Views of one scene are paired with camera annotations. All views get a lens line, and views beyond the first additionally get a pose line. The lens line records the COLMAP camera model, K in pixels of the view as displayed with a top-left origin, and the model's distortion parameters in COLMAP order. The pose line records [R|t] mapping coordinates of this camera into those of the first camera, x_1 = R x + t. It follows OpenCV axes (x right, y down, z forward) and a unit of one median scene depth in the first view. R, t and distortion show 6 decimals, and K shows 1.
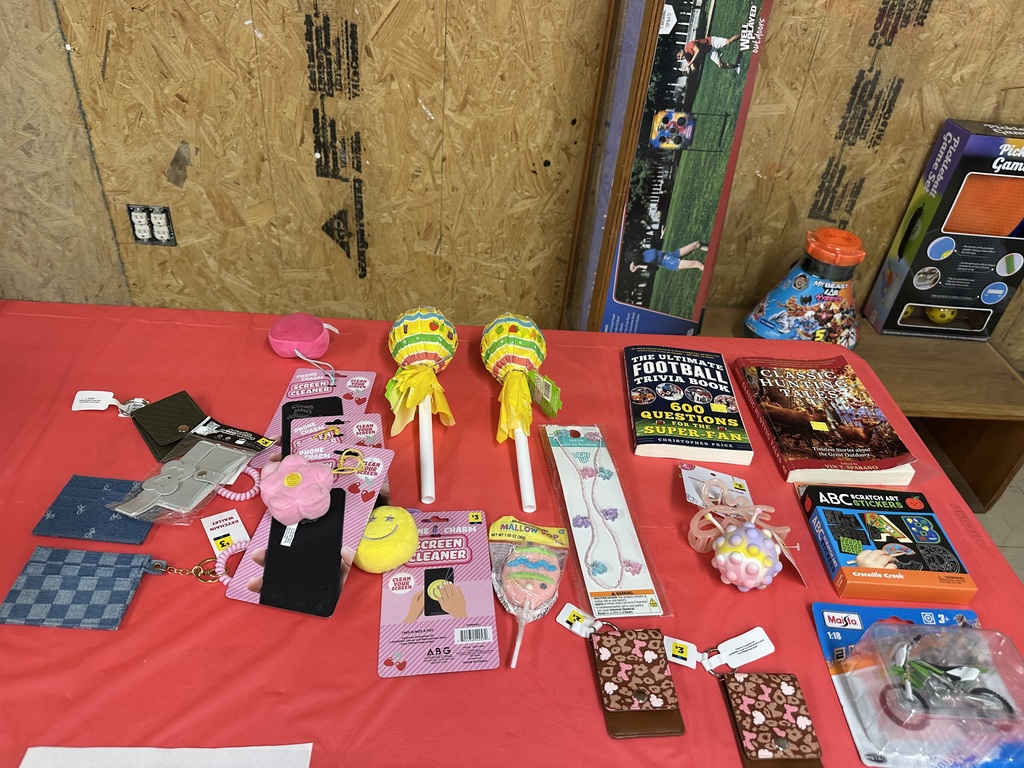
lens RADIAL K [[724.2, 0, 514.7], [0, 724.2, 394.7], [0, 0, 1]] dist [0.029779, -0.046284]
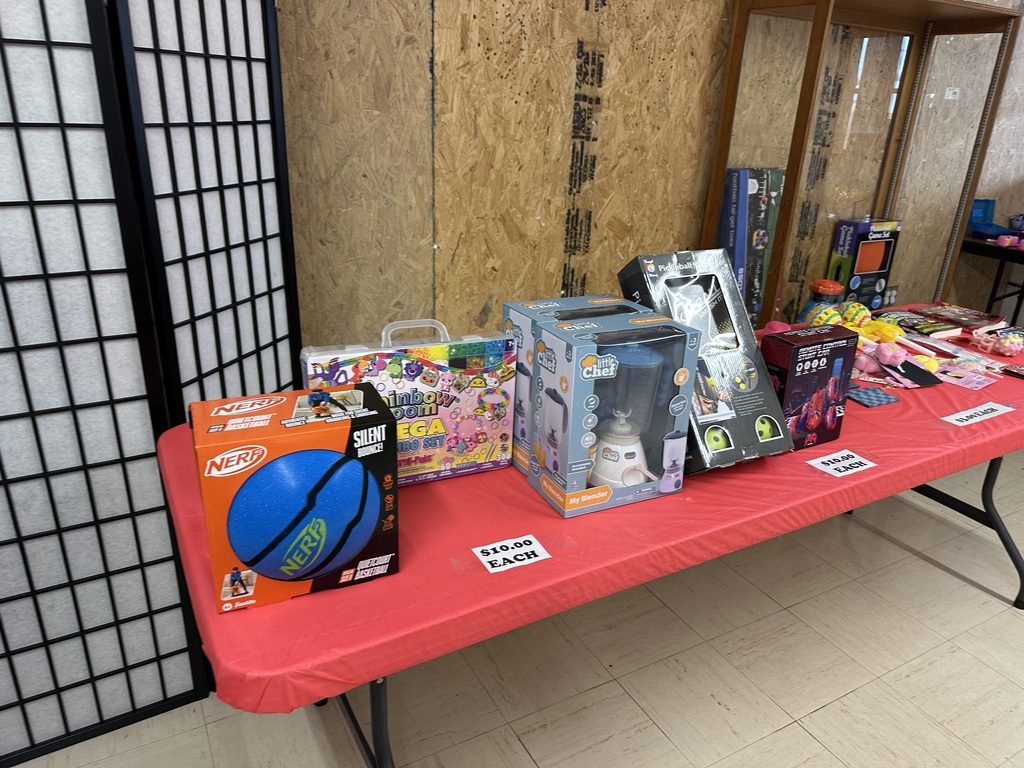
lens RADIAL K [[724.2, 0, 522.9], [0, 724.2, 416.8], [0, 0, 1]] dist [0.029779, -0.046284]
pose [[0.879125, -0.235858, 0.414137, -1.120671], [0.321652, 0.934838, -0.150392, 0.143947], [-0.351680, 0.265421, 0.897704, -0.337877]]
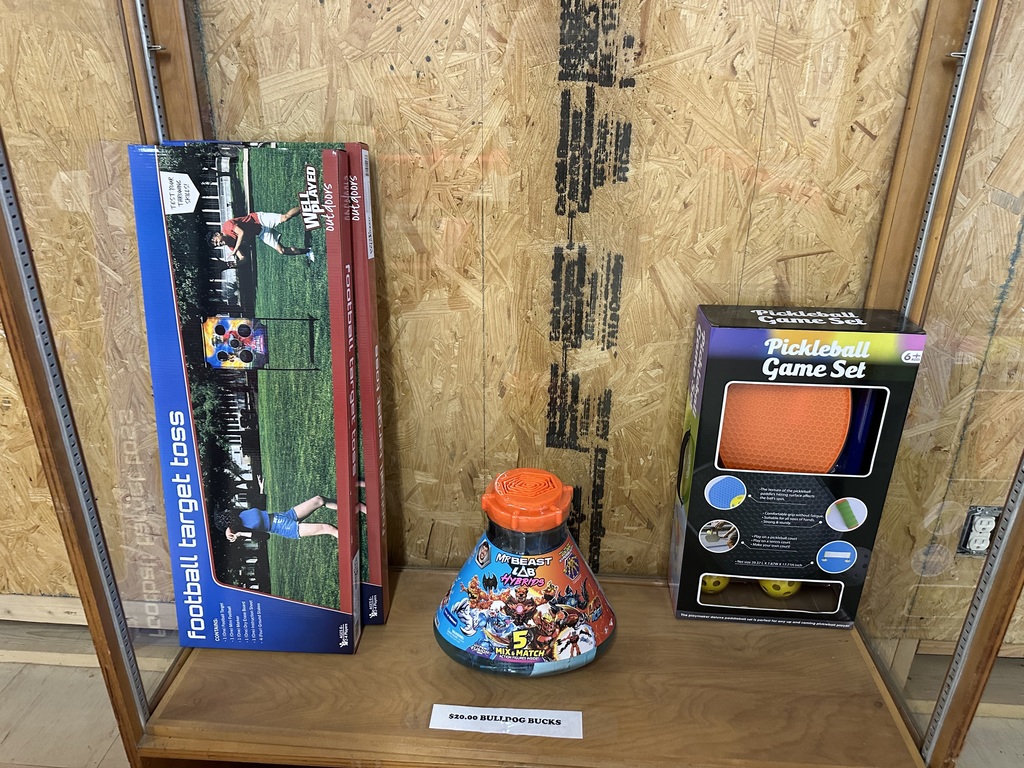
lens RADIAL K [[724.2, 0, 504.6], [0, 724.2, 398.2], [0, 0, 1]] dist [0.029779, -0.046284]
pose [[0.993788, -0.032828, -0.106339, 0.488158], [0.006065, 0.970059, -0.242794, -0.133910], [0.111126, 0.240641, 0.964232, 0.351235]]
